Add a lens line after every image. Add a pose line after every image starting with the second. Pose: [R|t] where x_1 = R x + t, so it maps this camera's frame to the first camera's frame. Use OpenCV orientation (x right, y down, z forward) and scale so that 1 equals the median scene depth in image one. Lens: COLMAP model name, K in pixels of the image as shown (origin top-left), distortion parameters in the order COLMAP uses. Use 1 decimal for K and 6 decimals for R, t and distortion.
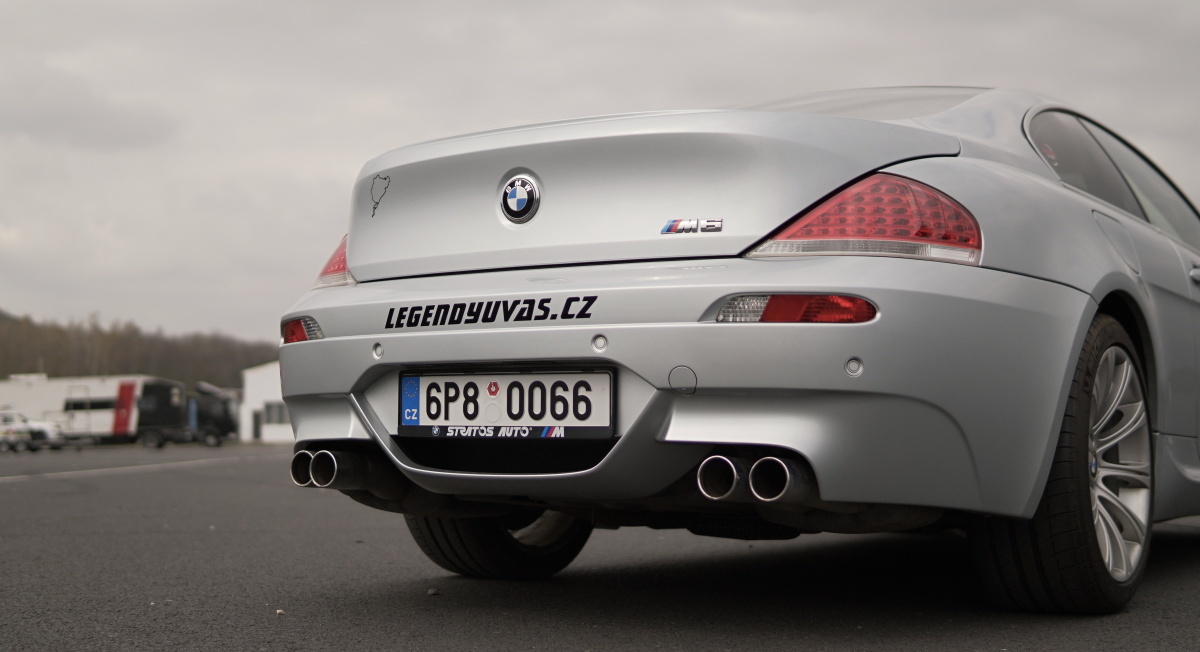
lens RADIAL K [[1603.9, 0, 595.4], [0, 1603.9, 322.1], [0, 0, 1]] dist [-0.191300, 0.000000]
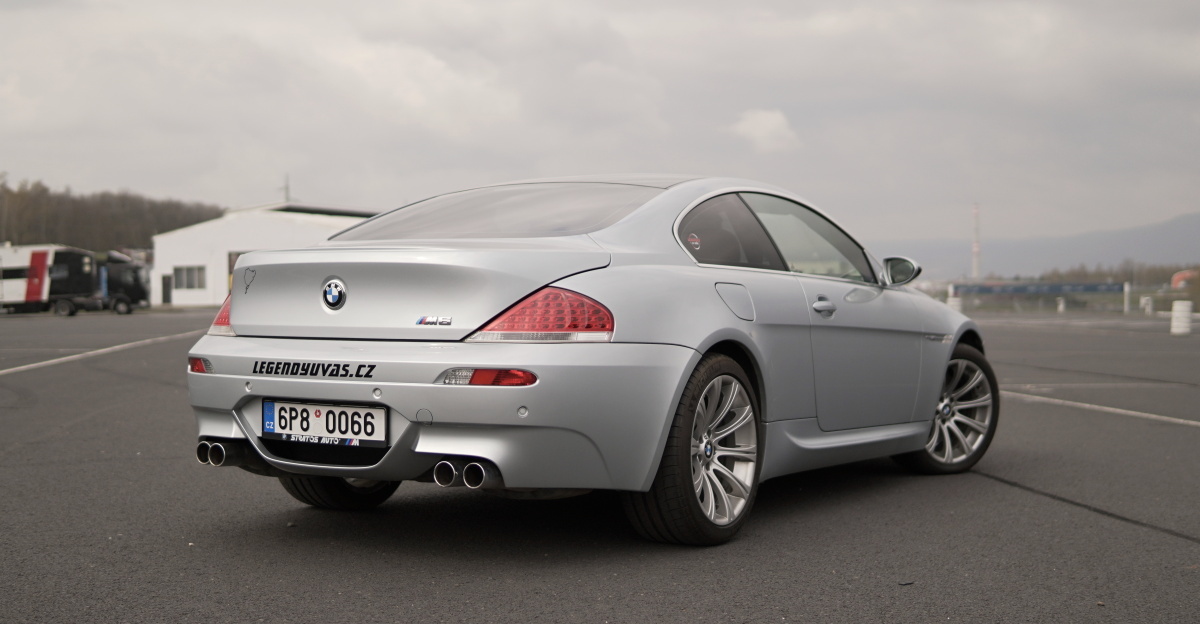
lens RADIAL K [[1607.2, 0, 598.3], [0, 1607.2, 314.0], [0, 0, 1]] dist [-0.204788, 0.000000]
pose [[0.998371, 0.000246, 0.057053, 0.127325], [-0.005120, 0.996343, 0.085292, -0.196941], [-0.056823, -0.085445, 0.994721, -0.624936]]
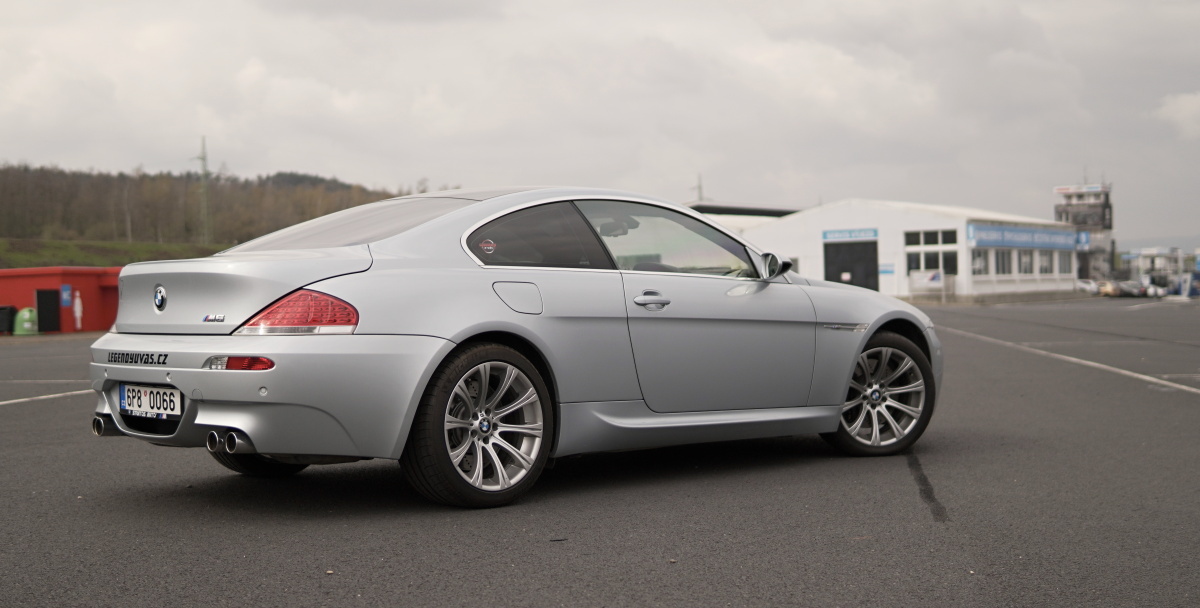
lens RADIAL K [[1605.5, 0, 604.4], [0, 1605.5, 308.5], [0, 0, 1]] dist [-0.176061, 0.000000]
pose [[0.979193, -0.015417, -0.202346, 0.909226], [0.032362, 0.996213, 0.080700, -0.208374], [0.200336, -0.085569, 0.975983, -0.845332]]
